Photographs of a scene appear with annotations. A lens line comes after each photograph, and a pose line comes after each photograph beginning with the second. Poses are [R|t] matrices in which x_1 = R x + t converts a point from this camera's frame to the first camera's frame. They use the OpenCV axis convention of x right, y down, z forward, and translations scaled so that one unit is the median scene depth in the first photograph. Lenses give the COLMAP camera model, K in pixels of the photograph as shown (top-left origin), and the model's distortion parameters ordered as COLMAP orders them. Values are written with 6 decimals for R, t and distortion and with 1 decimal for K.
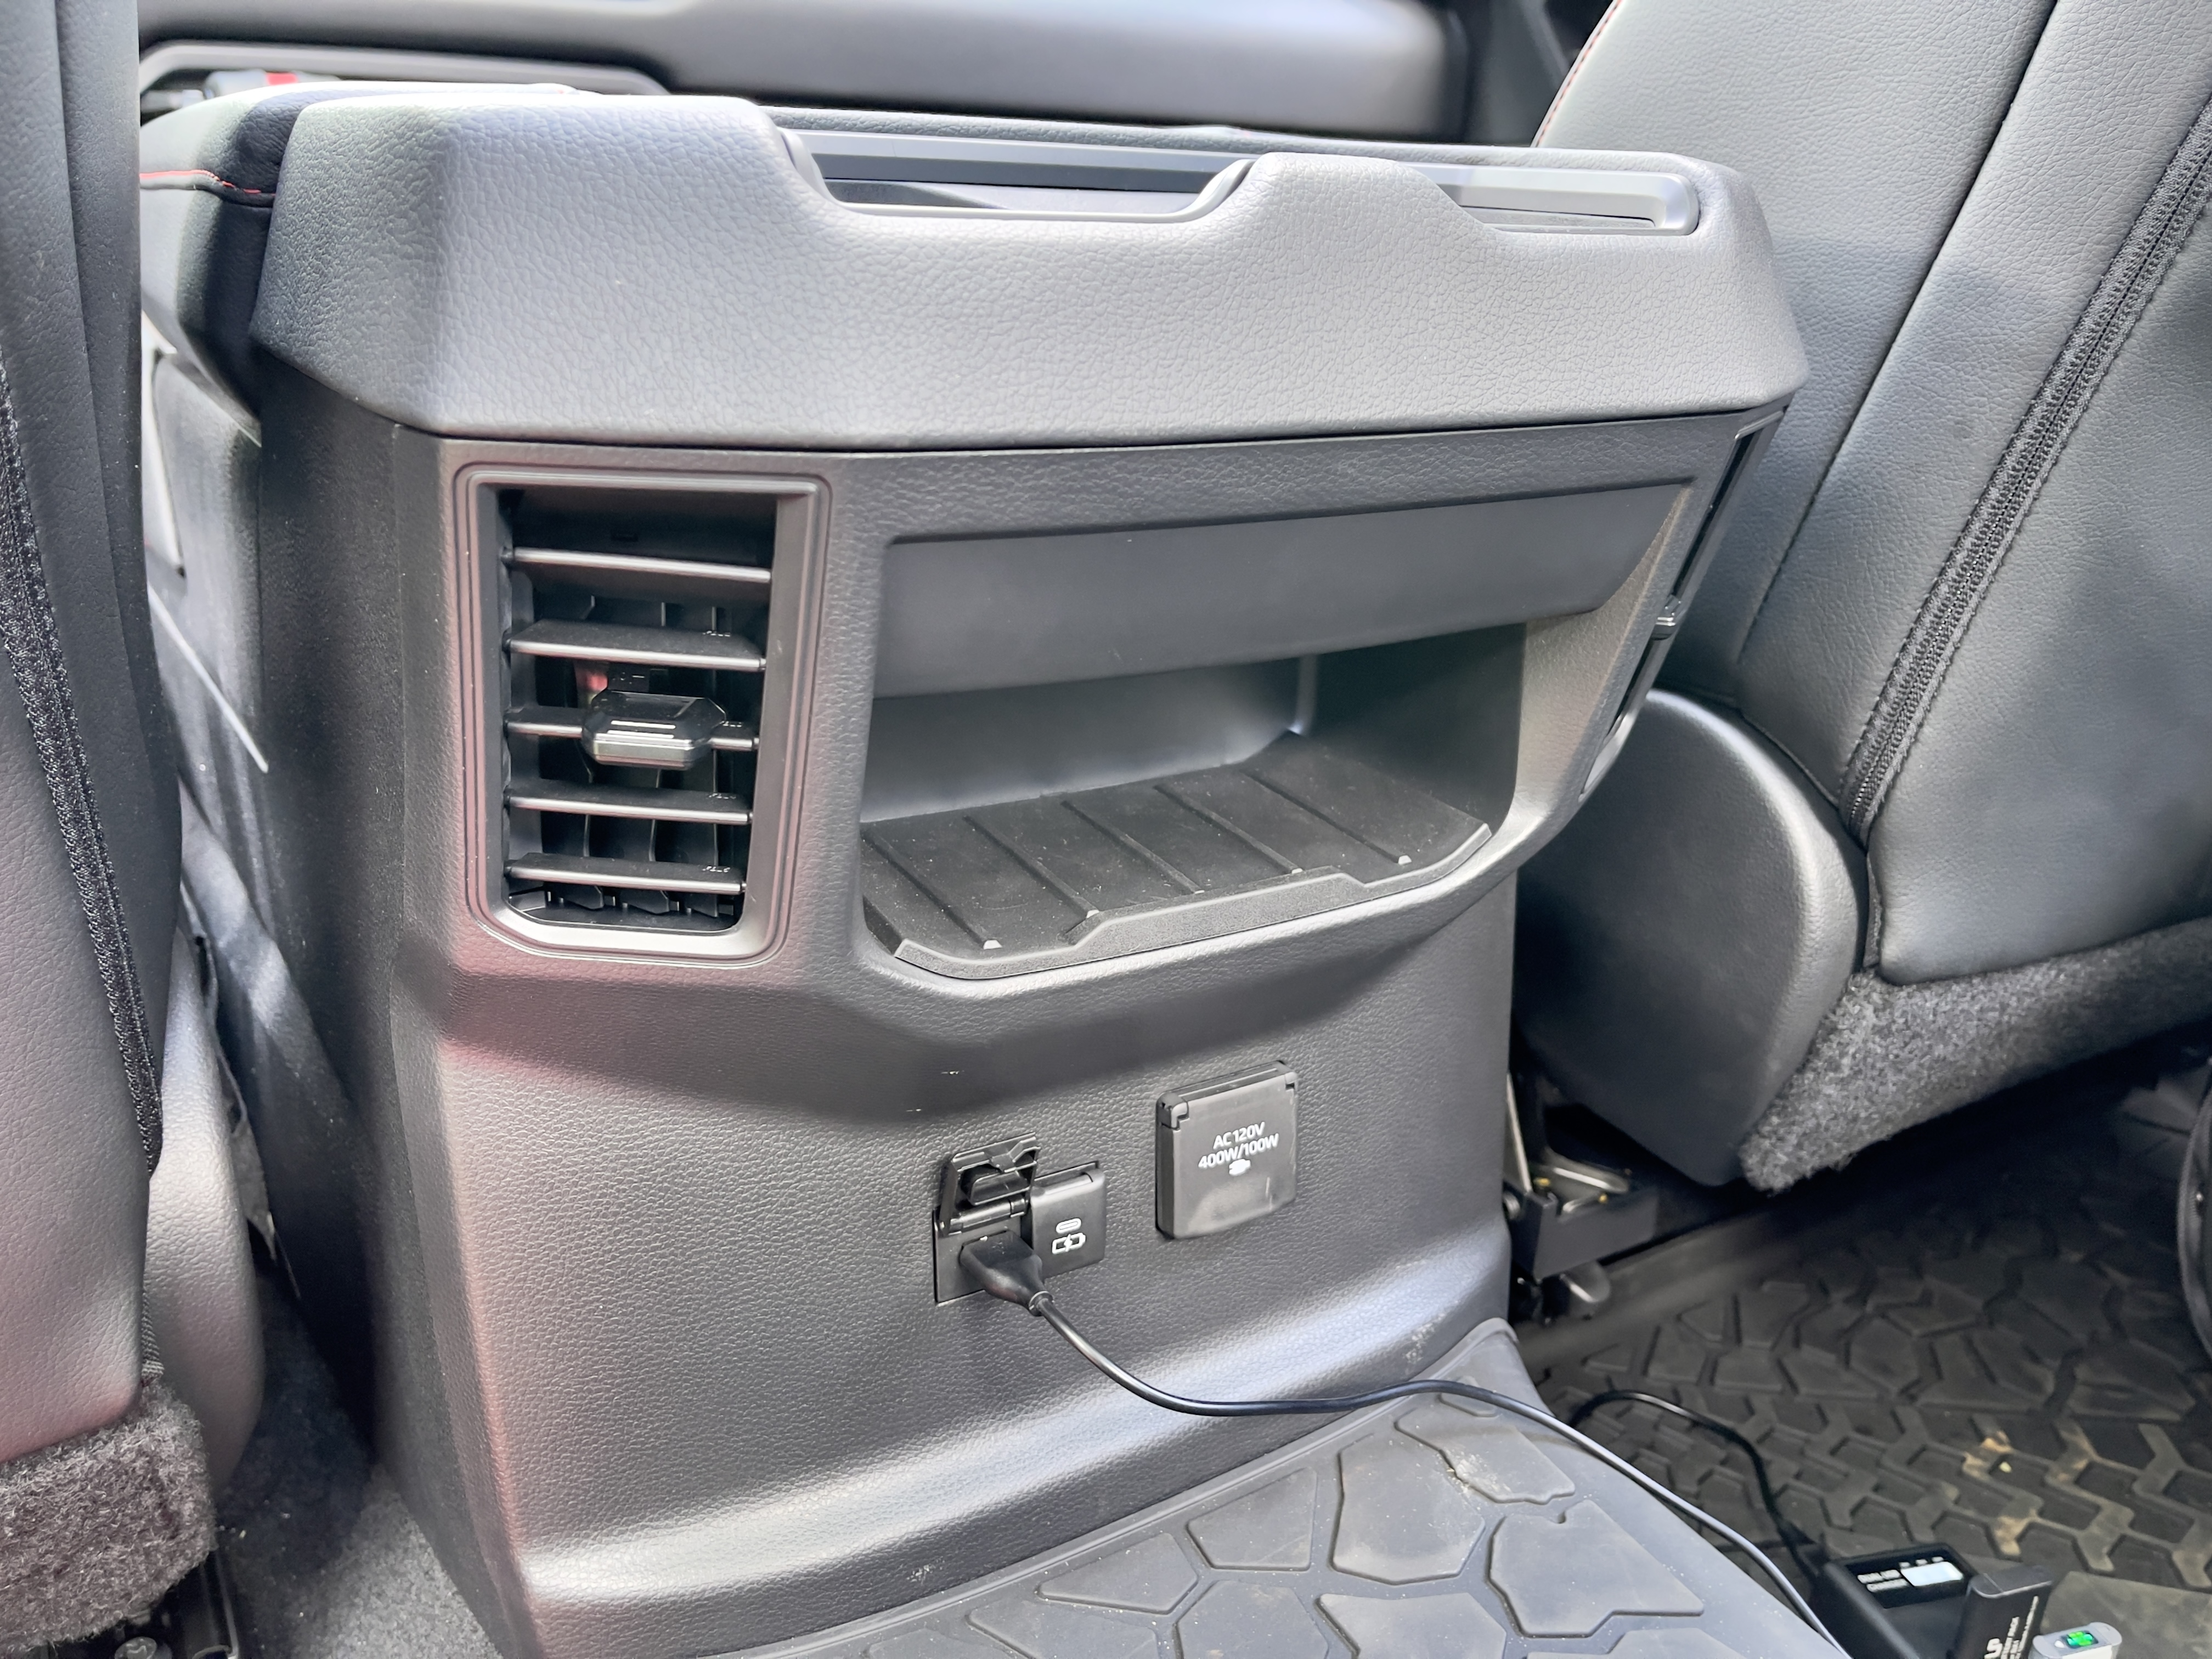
lens RADIAL K [[1684.3, 0, 1109.9], [0, 1684.3, 841.4], [0, 0, 1]] dist [0.070259, -0.107855]
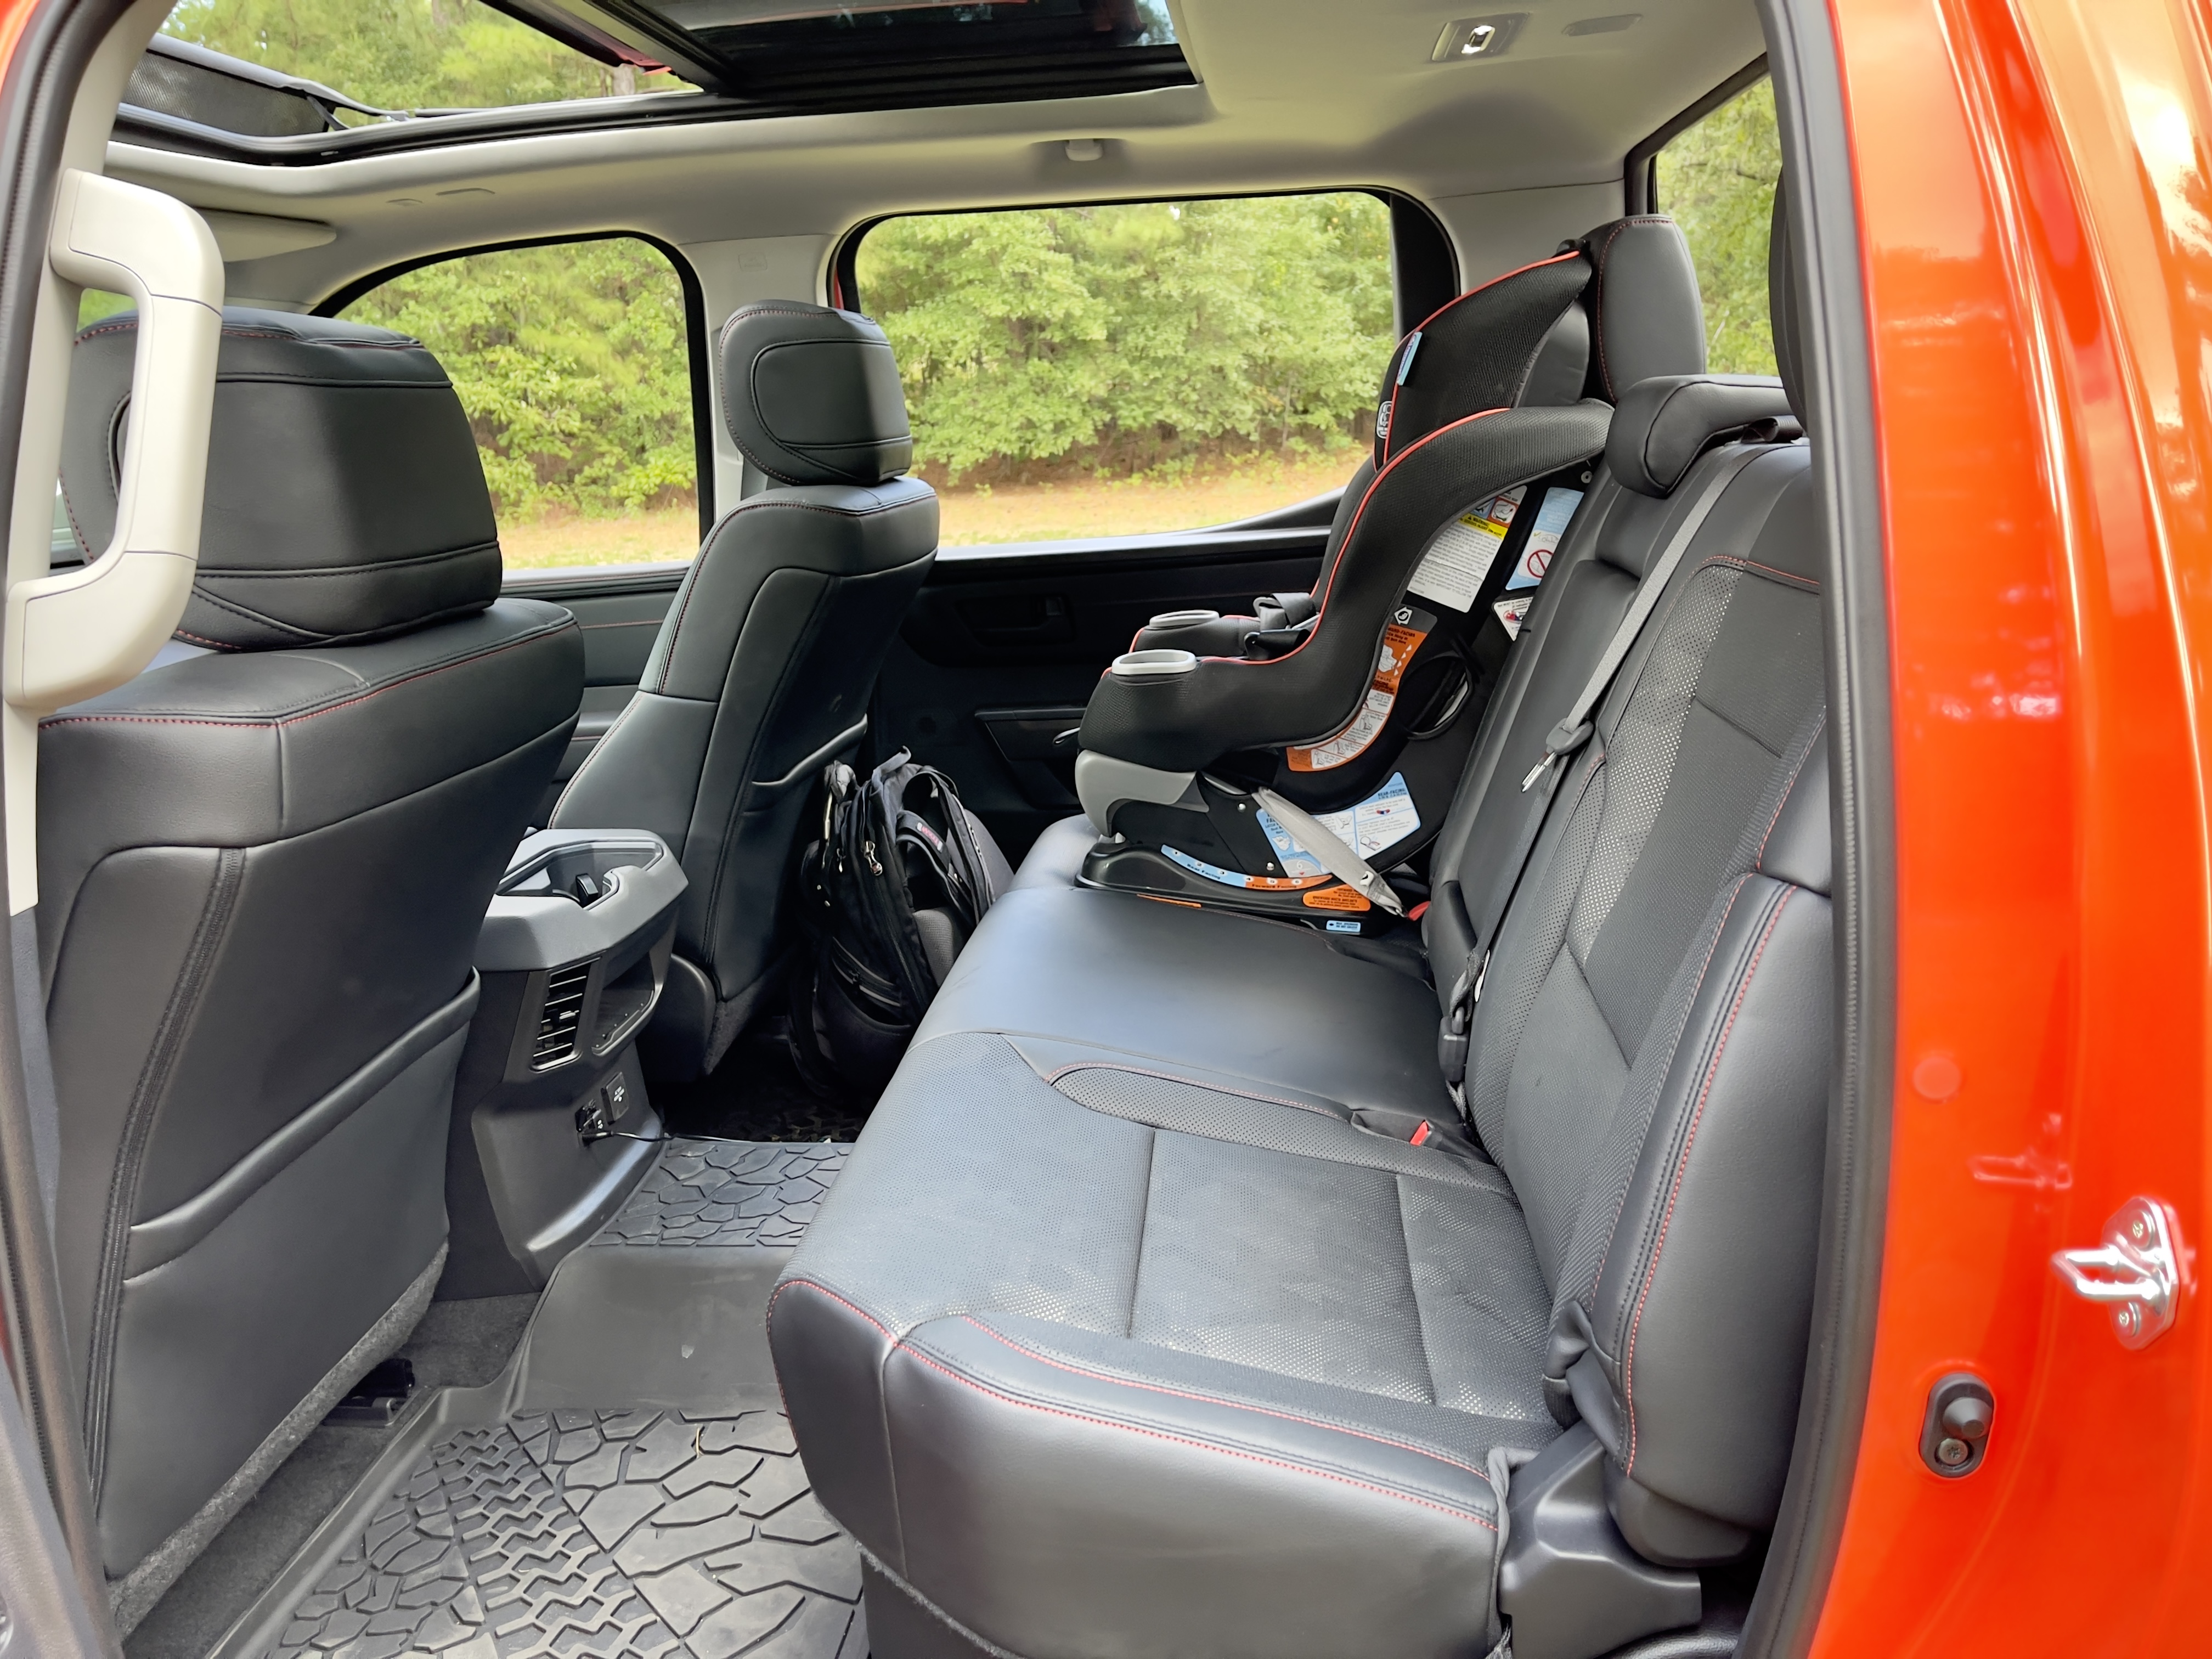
lens RADIAL K [[1684.3, 0, 1114.1], [0, 1684.3, 815.5], [0, 0, 1]] dist [0.070259, -0.107855]
pose [[0.594752, -0.245097, 0.765635, -1.990220], [0.341232, 0.939304, 0.035621, -0.159685], [-0.727895, 0.240073, 0.642288, -2.369335]]
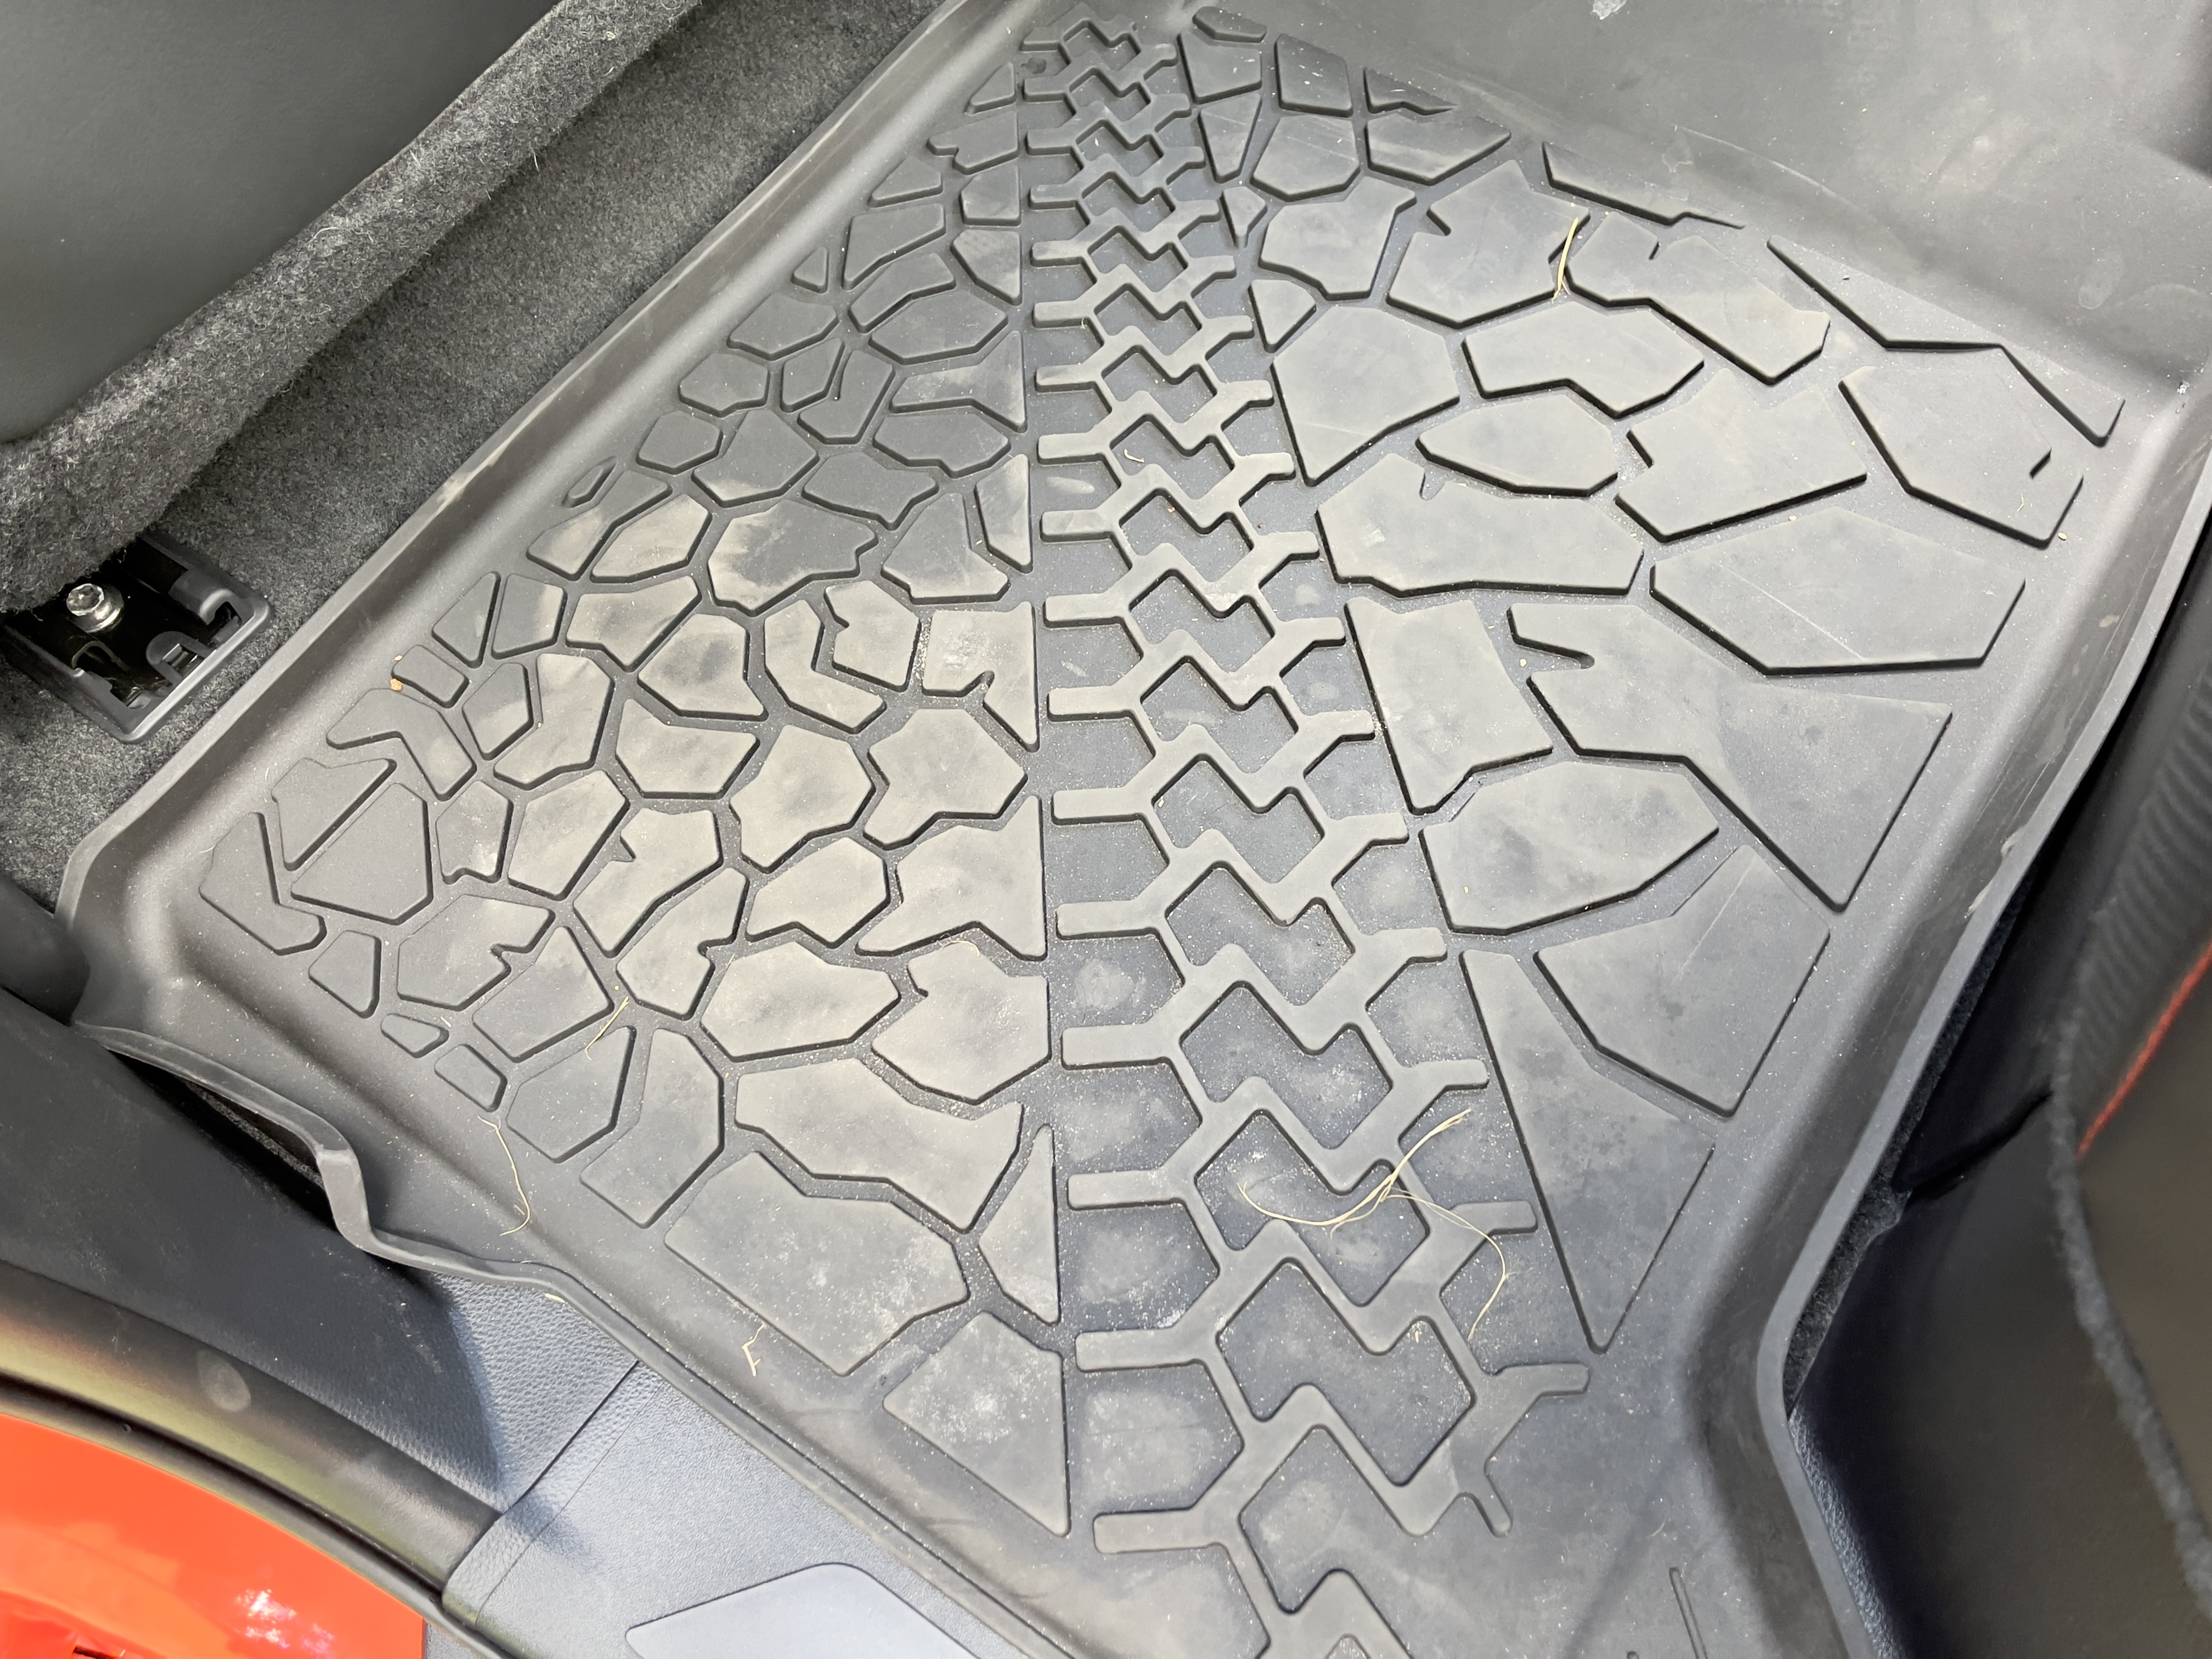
lens RADIAL K [[1684.3, 0, 1109.5], [0, 1684.3, 828.2], [0, 0, 1]] dist [0.070259, -0.107855]
pose [[0.902583, -0.404294, 0.147957, -1.005849], [0.197181, 0.693719, 0.692729, 0.102634], [-0.382707, -0.596071, 0.705858, -0.545312]]
